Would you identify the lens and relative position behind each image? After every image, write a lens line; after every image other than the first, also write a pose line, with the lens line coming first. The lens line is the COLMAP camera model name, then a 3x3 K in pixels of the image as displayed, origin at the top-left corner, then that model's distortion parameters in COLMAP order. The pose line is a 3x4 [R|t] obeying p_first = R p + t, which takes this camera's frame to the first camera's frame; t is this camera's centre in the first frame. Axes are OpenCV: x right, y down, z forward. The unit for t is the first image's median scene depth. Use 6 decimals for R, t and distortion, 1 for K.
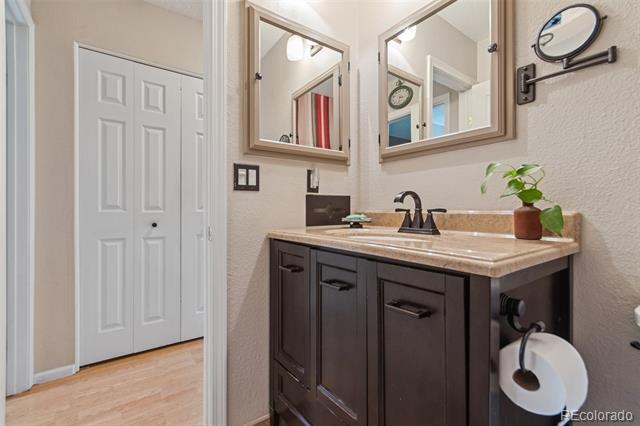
lens RADIAL K [[283.4, 0, 314.2], [0, 283.4, 212.2], [0, 0, 1]] dist [0.003757, -0.001121]
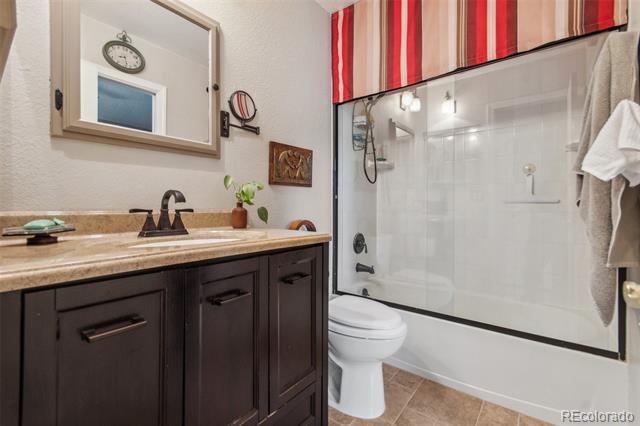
lens RADIAL K [[283.4, 0, 316.8], [0, 283.4, 208.4], [0, 0, 1]] dist [0.003757, -0.001121]
pose [[-0.257363, 0.000067, 0.966315, -0.656393], [0.010595, 0.999940, 0.002752, -0.011155], [-0.966257, 0.010946, -0.257348, 0.766303]]
